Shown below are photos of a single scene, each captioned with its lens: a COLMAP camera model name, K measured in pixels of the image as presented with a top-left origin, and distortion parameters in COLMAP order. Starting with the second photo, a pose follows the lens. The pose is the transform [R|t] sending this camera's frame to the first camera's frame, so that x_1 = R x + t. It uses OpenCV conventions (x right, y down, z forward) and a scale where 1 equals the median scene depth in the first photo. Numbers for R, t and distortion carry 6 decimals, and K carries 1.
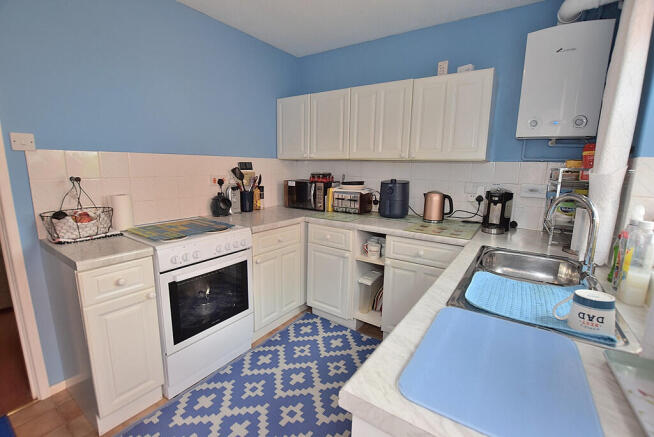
lens RADIAL K [[291.4, 0, 324.7], [0, 291.4, 214.8], [0, 0, 1]] dist [-0.023489, -0.001152]
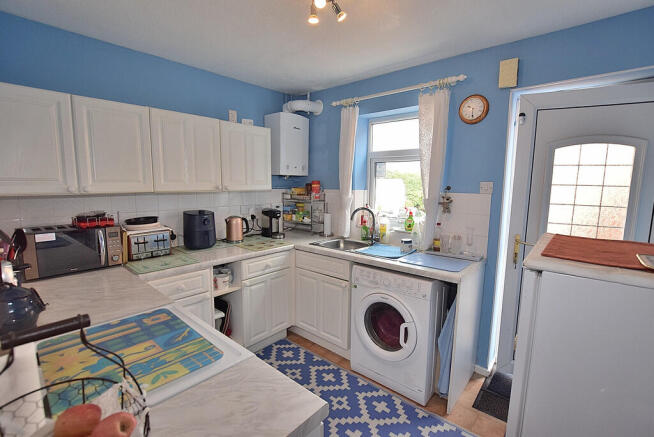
lens RADIAL K [[291.4, 0, 324.6], [0, 291.4, 220.1], [0, 0, 1]] dist [-0.023489, -0.001152]
pose [[0.104955, -0.132529, 0.985607, -0.770241], [0.184533, 0.976464, 0.111649, -0.130529], [-0.977206, 0.170159, 0.126940, 0.492418]]
